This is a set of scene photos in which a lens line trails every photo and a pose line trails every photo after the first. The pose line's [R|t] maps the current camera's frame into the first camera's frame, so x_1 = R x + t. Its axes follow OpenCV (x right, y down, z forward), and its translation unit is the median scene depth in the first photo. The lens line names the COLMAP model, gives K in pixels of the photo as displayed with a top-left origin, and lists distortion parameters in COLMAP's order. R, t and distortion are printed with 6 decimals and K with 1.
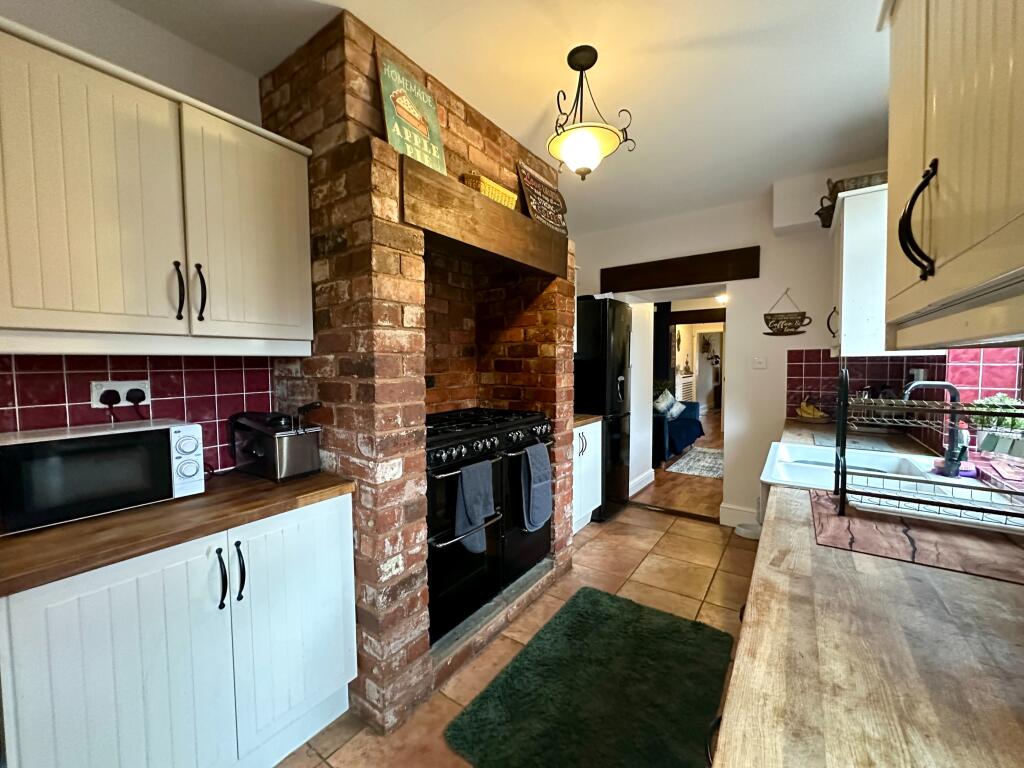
lens RADIAL K [[411.3, 0, 509.5], [0, 411.3, 383.9], [0, 0, 1]] dist [-0.007914, -0.000033]
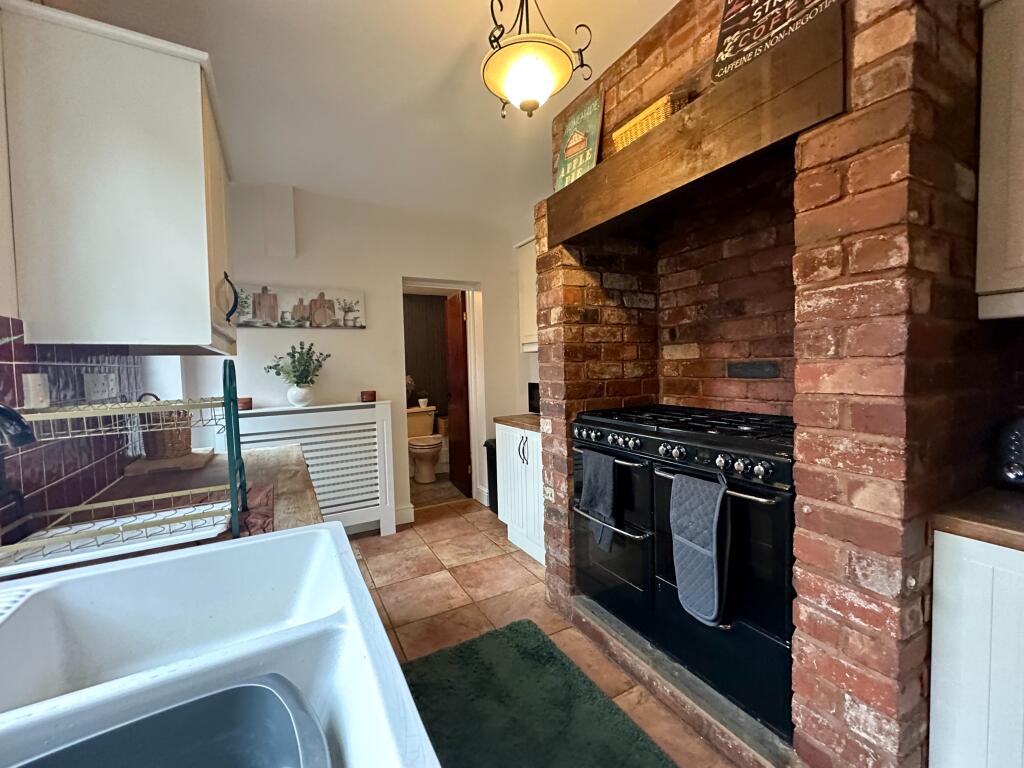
lens RADIAL K [[411.3, 0, 509.5], [0, 411.3, 383.9], [0, 0, 1]] dist [-0.007914, -0.000033]
pose [[-0.435785, 0.062155, -0.897902, 0.988519], [-0.014029, 0.997022, 0.075825, -0.043058], [0.899941, 0.045640, -0.433615, 1.398910]]
